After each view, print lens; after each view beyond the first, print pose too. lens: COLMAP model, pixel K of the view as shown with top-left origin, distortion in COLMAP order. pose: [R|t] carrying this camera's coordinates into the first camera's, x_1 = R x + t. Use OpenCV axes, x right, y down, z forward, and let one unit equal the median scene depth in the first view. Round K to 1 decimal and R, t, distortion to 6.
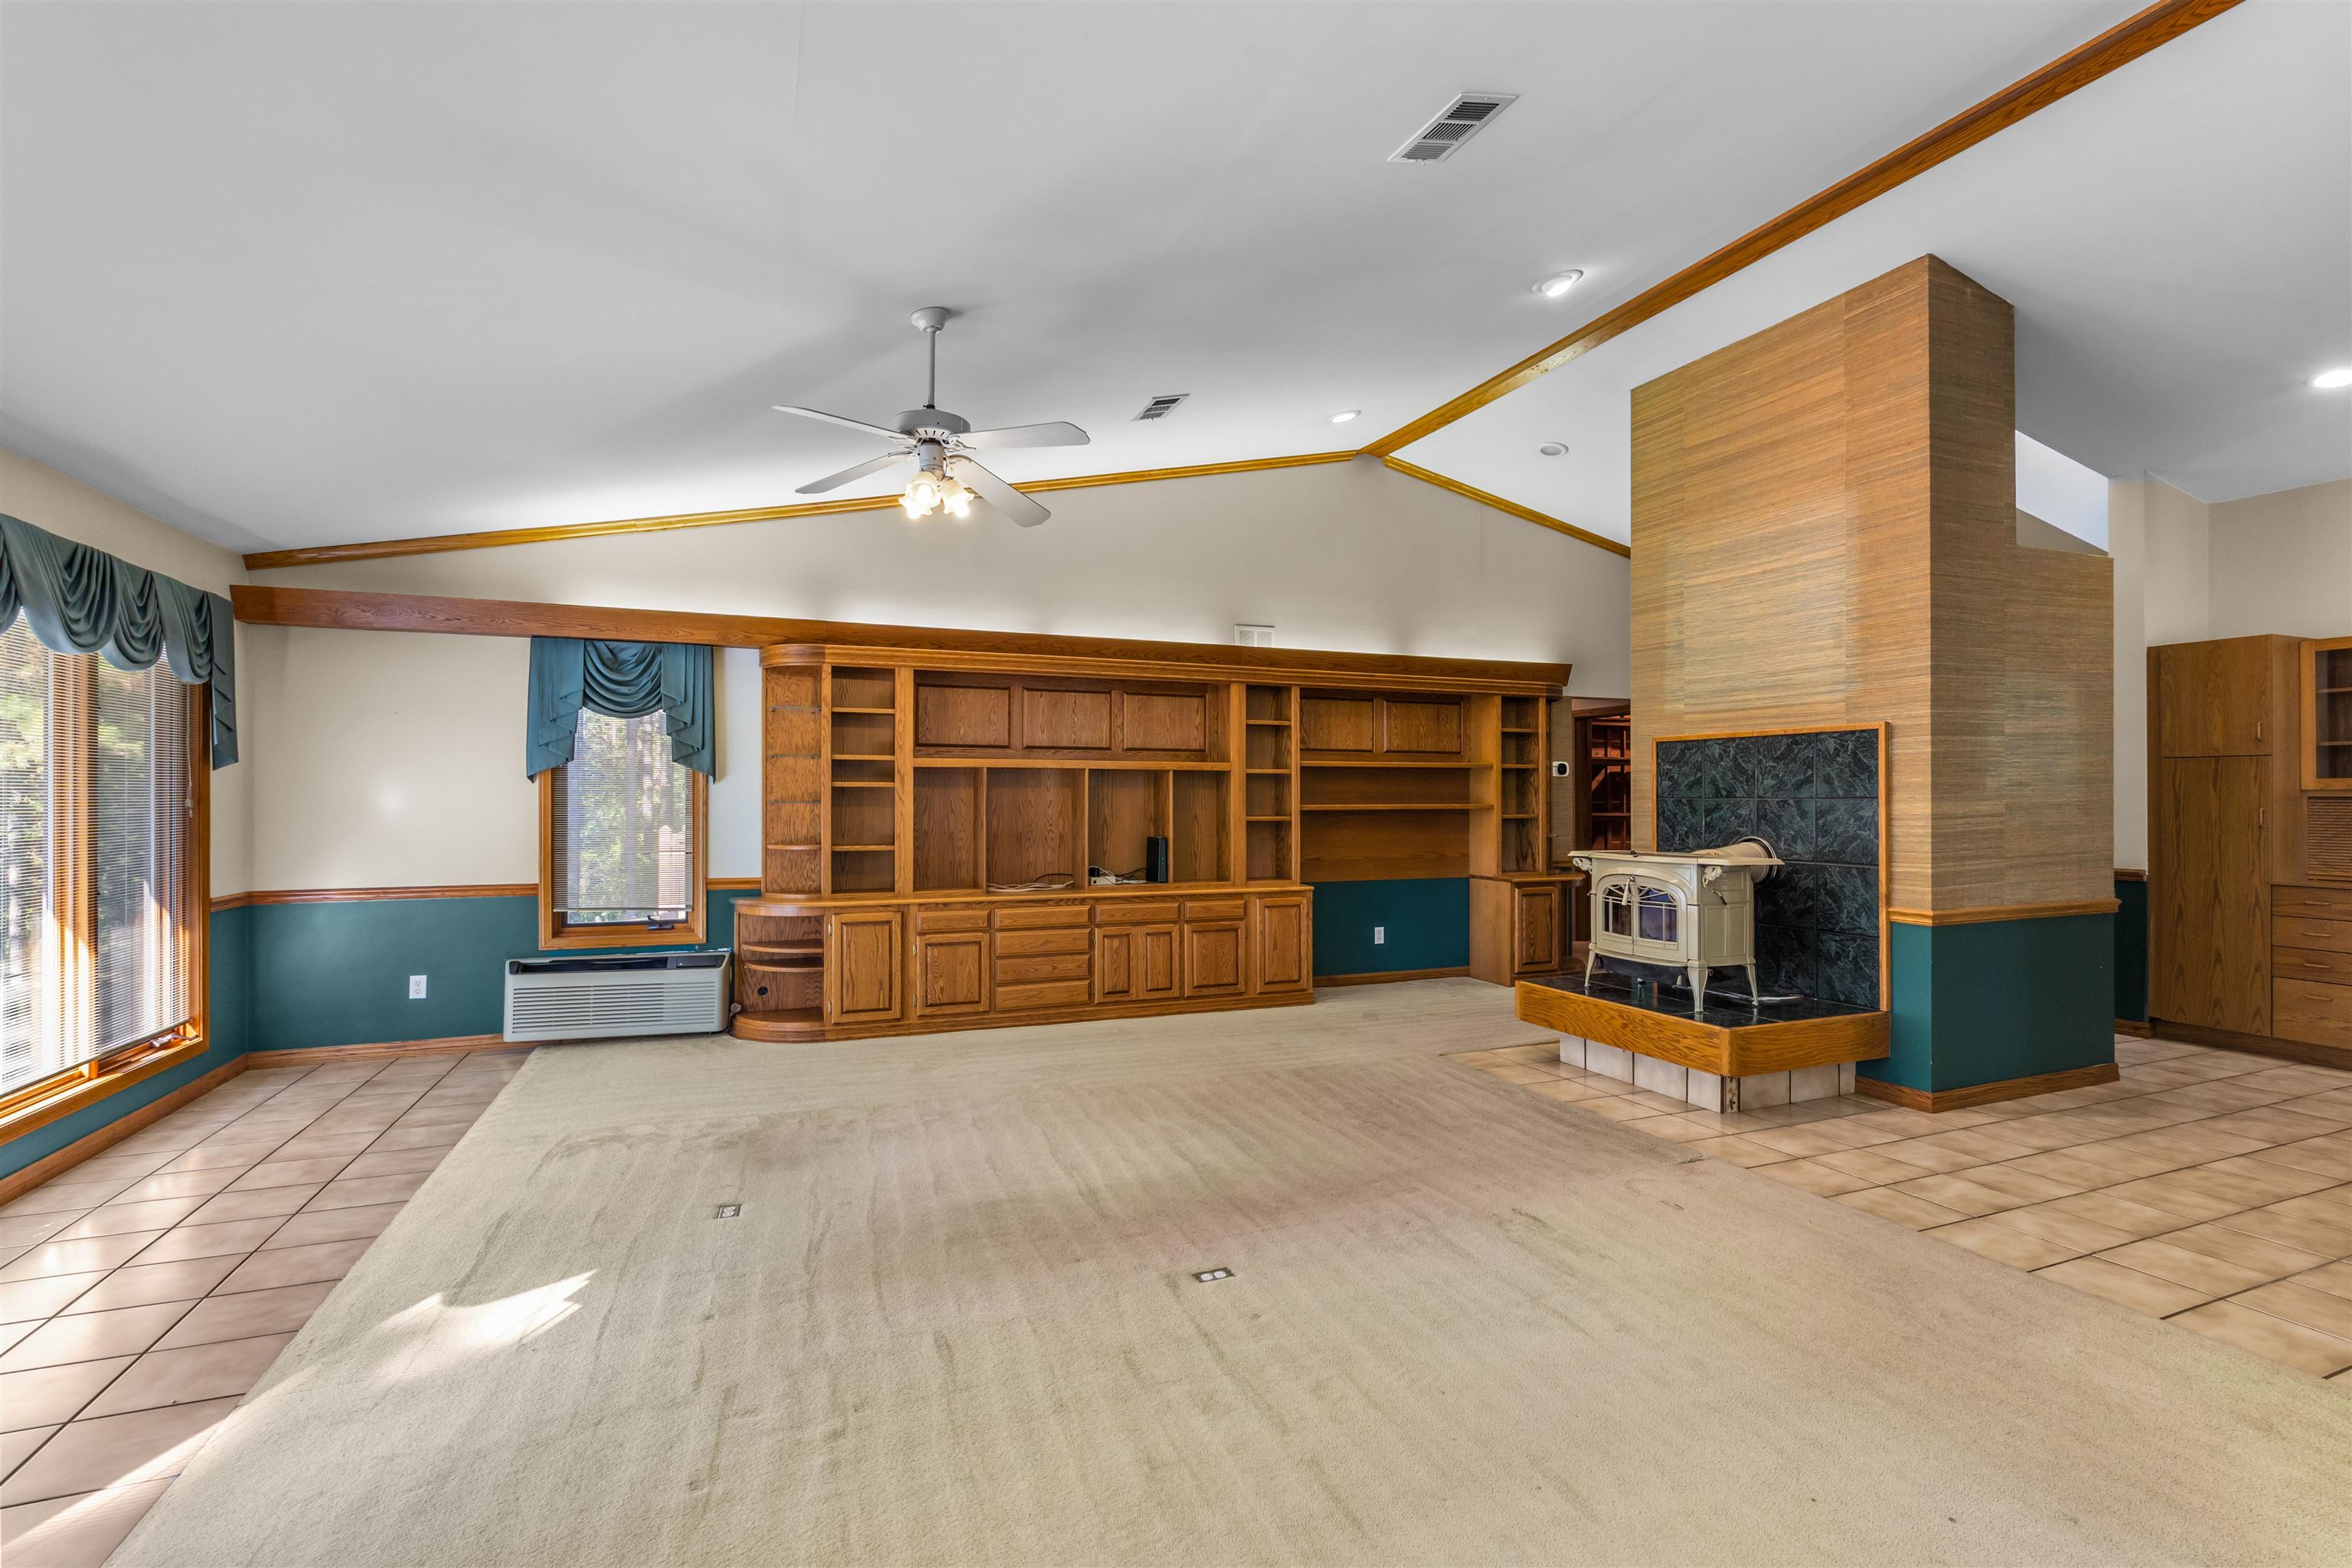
lens RADIAL K [[1082.6, 0, 1179.9], [0, 1082.6, 784.2], [0, 0, 1]] dist [-0.005064, -0.001539]
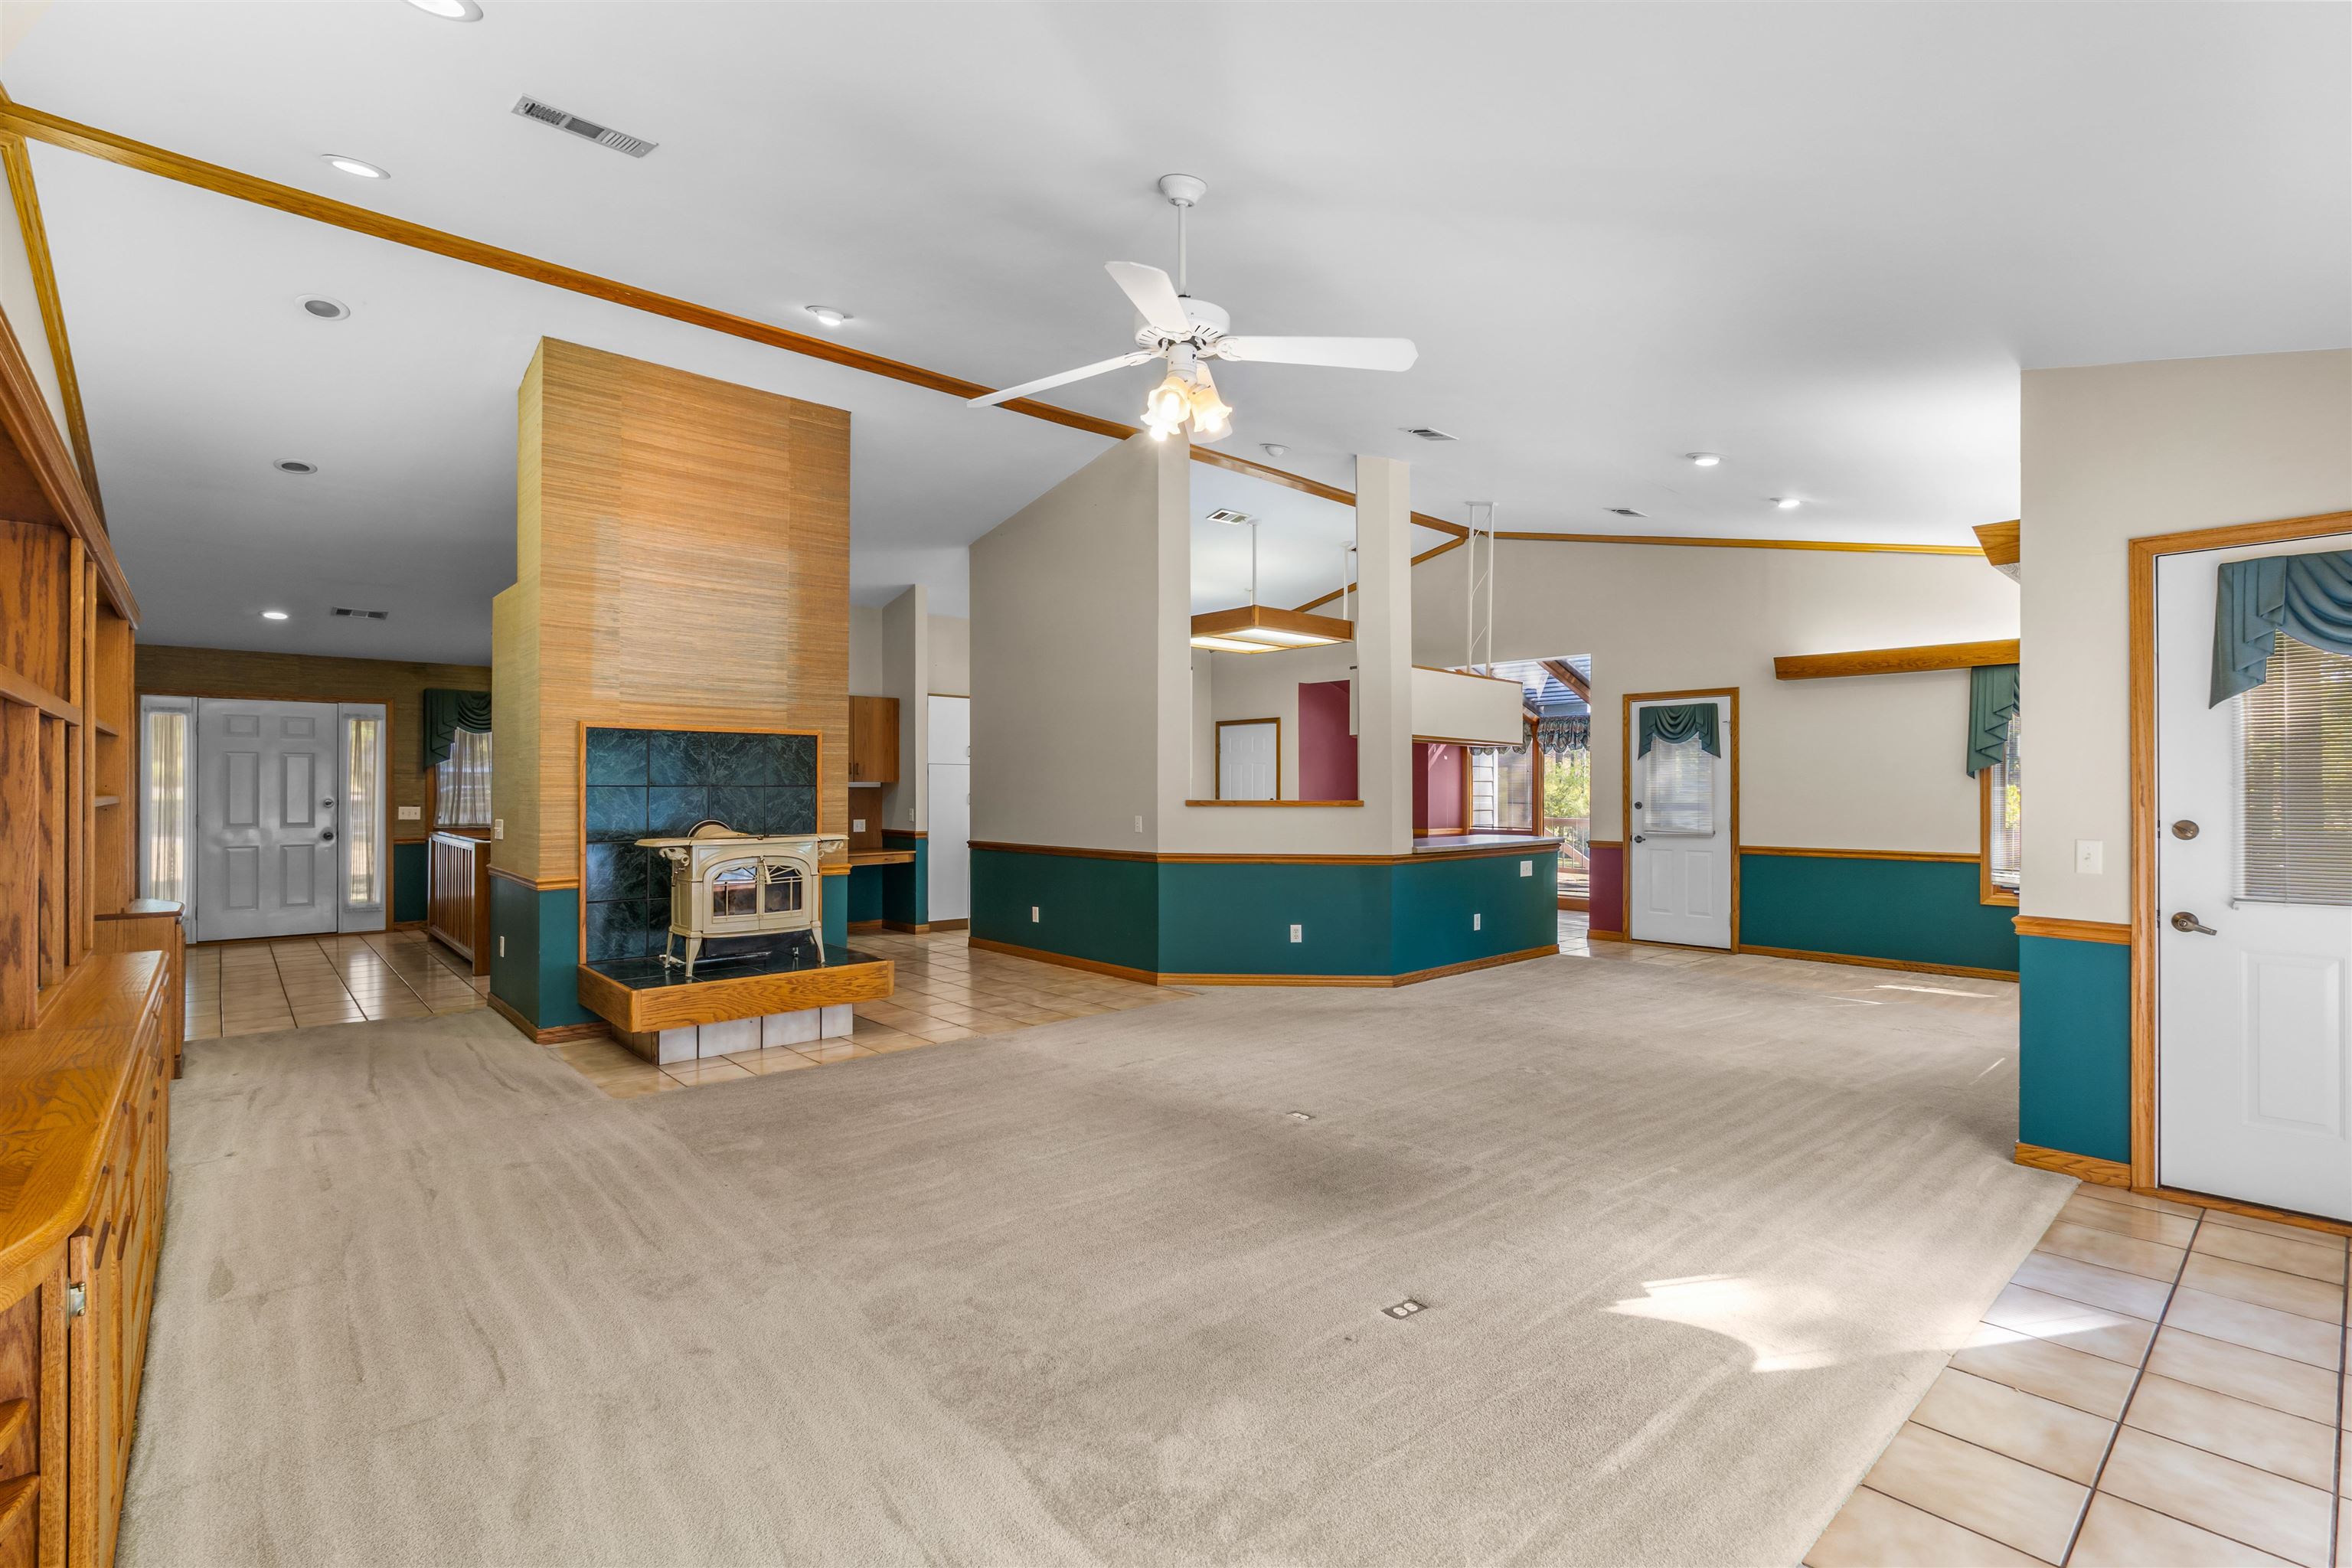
lens RADIAL K [[1082.6, 0, 1187.2], [0, 1082.6, 801.5], [0, 0, 1]] dist [-0.005064, -0.001539]
pose [[-0.345071, -0.010511, 0.938518, -0.663126], [-0.011548, 0.999909, 0.006952, 0.014197], [-0.938506, -0.008439, -0.345161, 0.859005]]
